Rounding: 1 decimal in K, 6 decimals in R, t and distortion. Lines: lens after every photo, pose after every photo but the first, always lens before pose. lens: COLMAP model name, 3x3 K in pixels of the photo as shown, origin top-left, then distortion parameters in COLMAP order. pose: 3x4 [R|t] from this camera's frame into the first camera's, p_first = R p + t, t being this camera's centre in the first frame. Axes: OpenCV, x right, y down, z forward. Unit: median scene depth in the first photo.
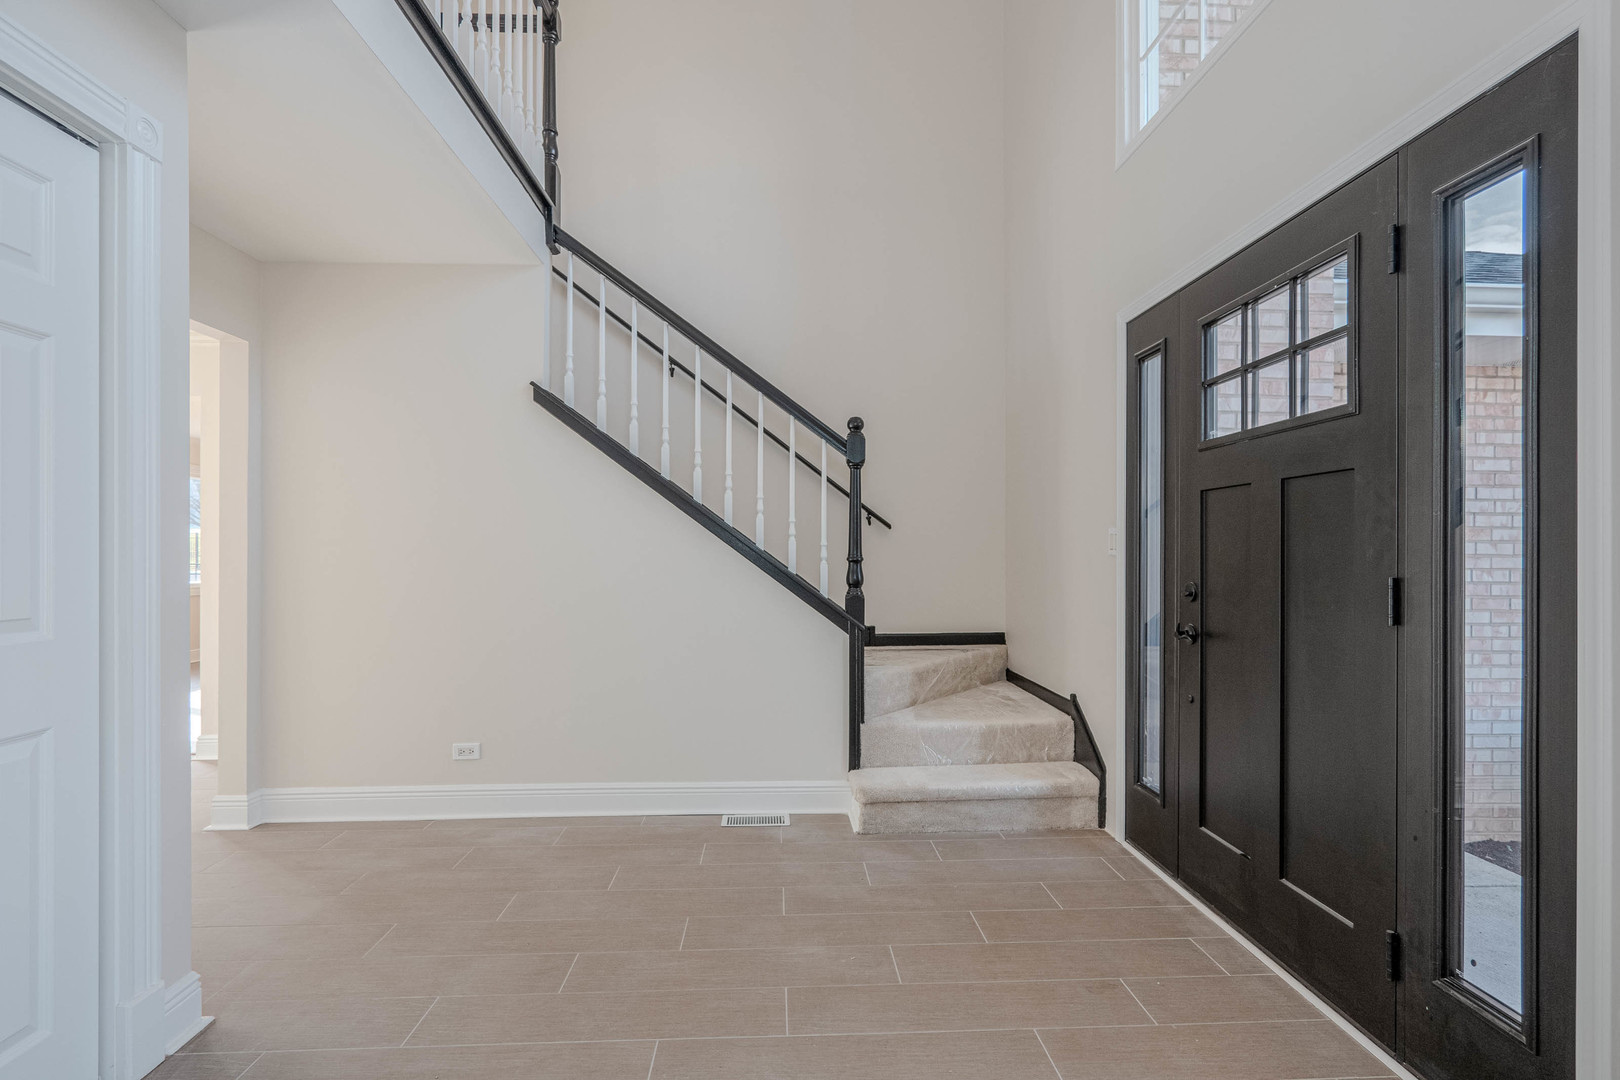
lens RADIAL K [[766.3, 0, 807.7], [0, 766.3, 550.3], [0, 0, 1]] dist [-0.010408, 0.003990]
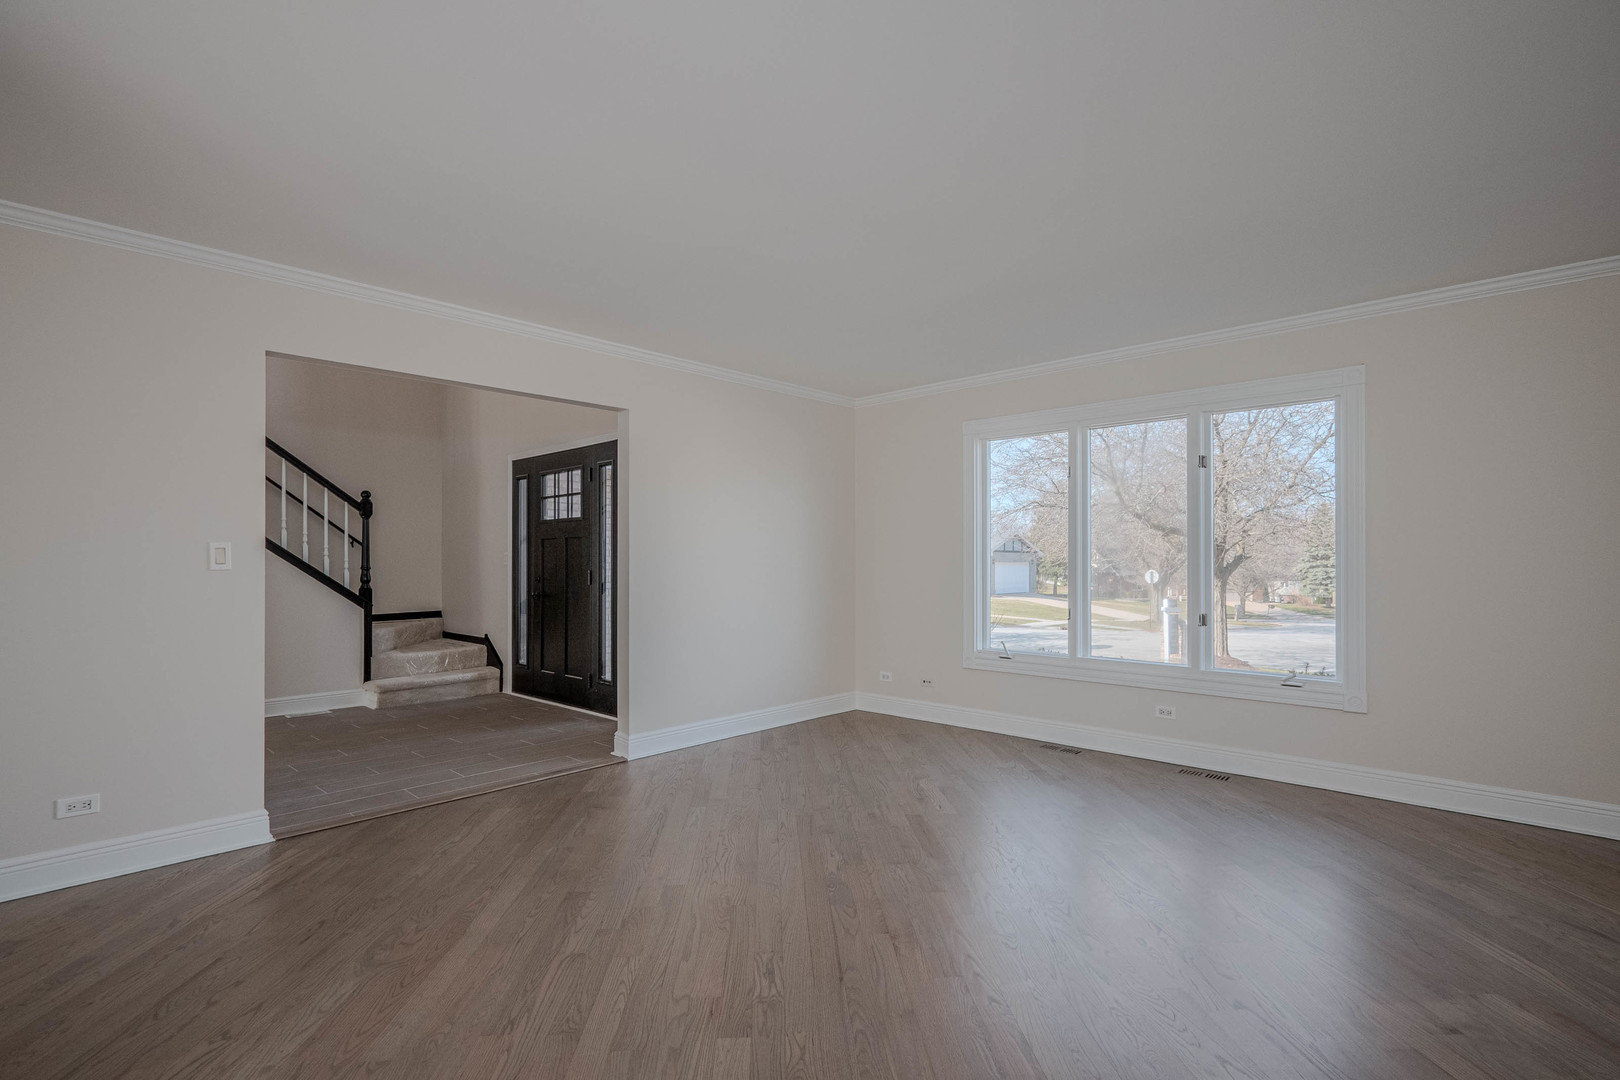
lens RADIAL K [[766.3, 0, 810.1], [0, 766.3, 548.6], [0, 0, 1]] dist [-0.010408, 0.003990]
pose [[0.719764, 0.003499, 0.694210, -0.483168], [0.006631, 0.999907, -0.011914, -0.006759], [-0.694187, 0.013178, 0.719674, -1.152052]]
